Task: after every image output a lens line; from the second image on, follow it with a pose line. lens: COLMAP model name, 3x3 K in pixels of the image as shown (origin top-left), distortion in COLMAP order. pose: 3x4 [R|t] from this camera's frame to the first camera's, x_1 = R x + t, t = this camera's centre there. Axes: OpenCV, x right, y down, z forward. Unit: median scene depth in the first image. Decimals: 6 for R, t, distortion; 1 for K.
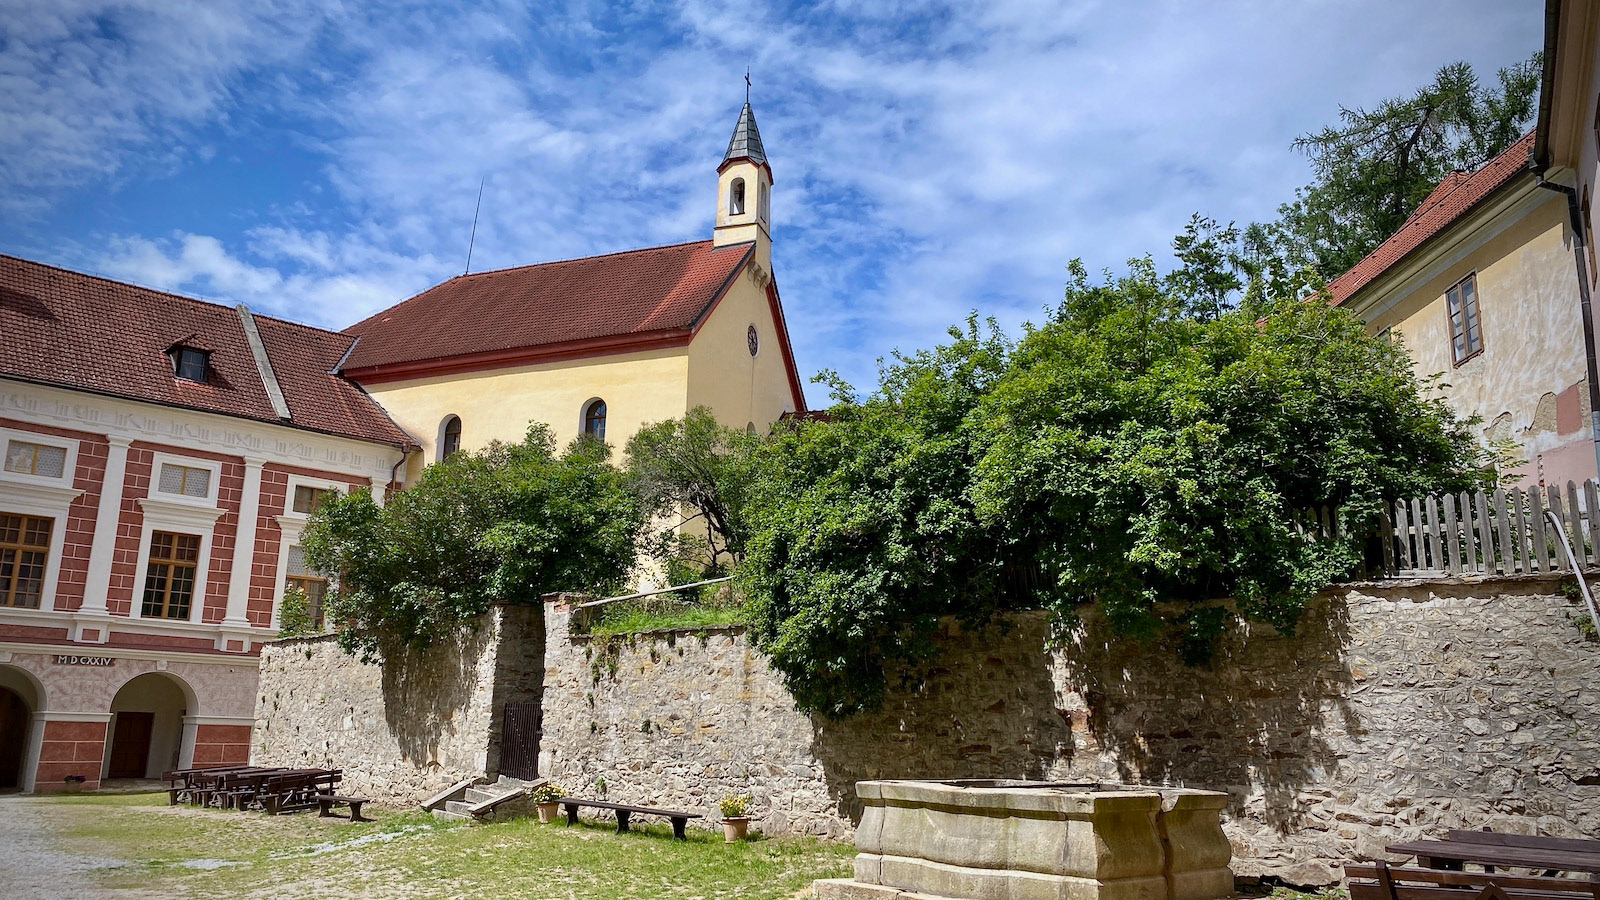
lens RADIAL K [[1173.7, 0, 800.0], [0, 1173.7, 450.0], [0, 0, 1]] dist [-0.037936, 0.001415]
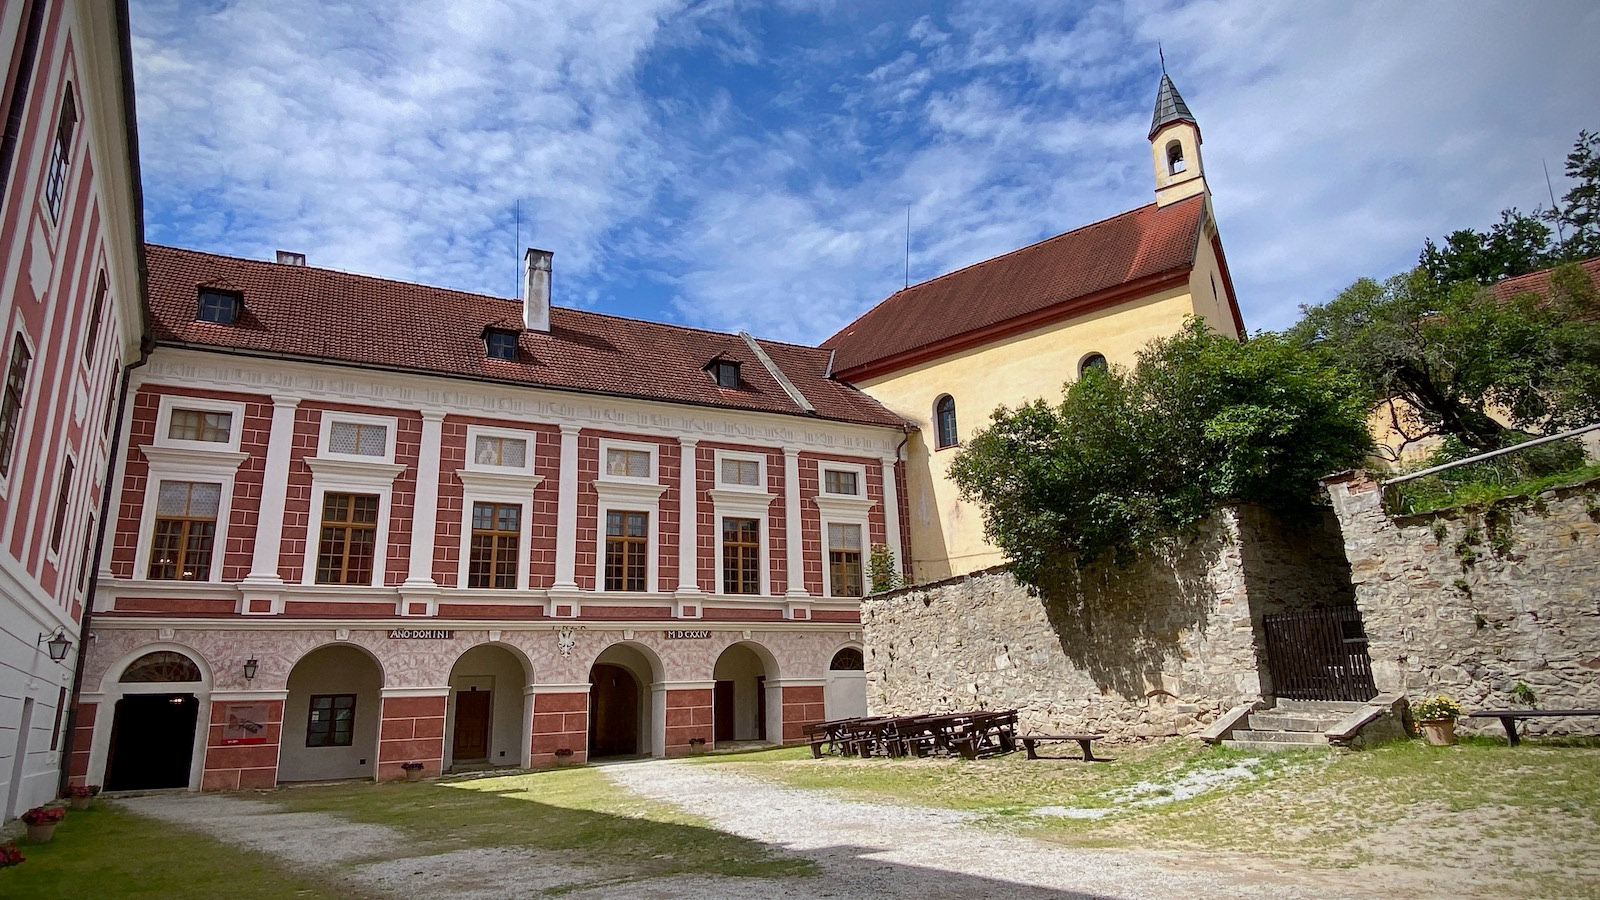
lens RADIAL K [[922.0, 0, 789.9], [0, 922.0, 445.0], [0, 0, 1]] dist [0.053461, -0.055546]
pose [[0.955538, -0.126459, -0.266374, -0.245639], [0.116712, 0.991794, -0.052178, 0.054100], [0.270787, 0.018769, 0.962456, 0.146019]]
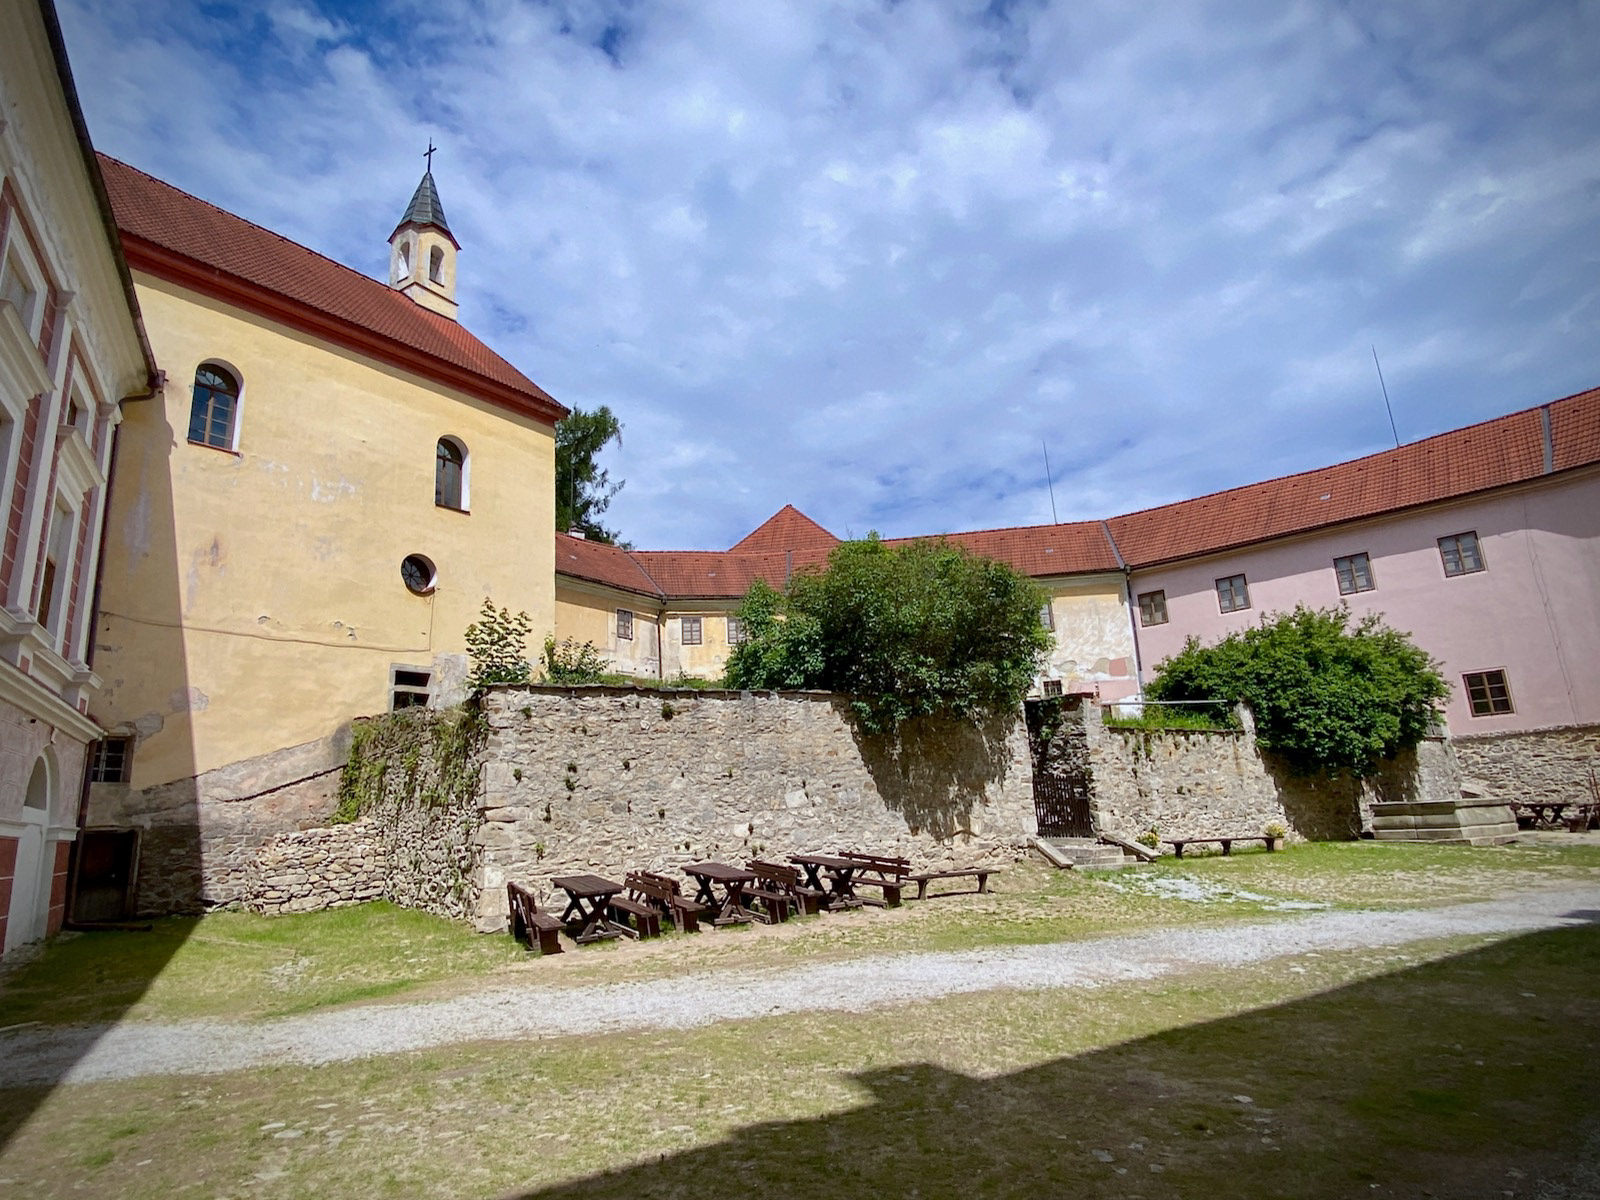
lens RADIAL K [[912.6, 0, 793.9], [0, 912.6, 593.6], [0, 0, 1]] dist [0.088377, -0.081341]
pose [[0.266090, 0.217855, 0.939008, -0.790405], [-0.176374, 0.968685, -0.174760, 0.153558], [-0.947675, -0.119115, 0.296182, 0.612312]]
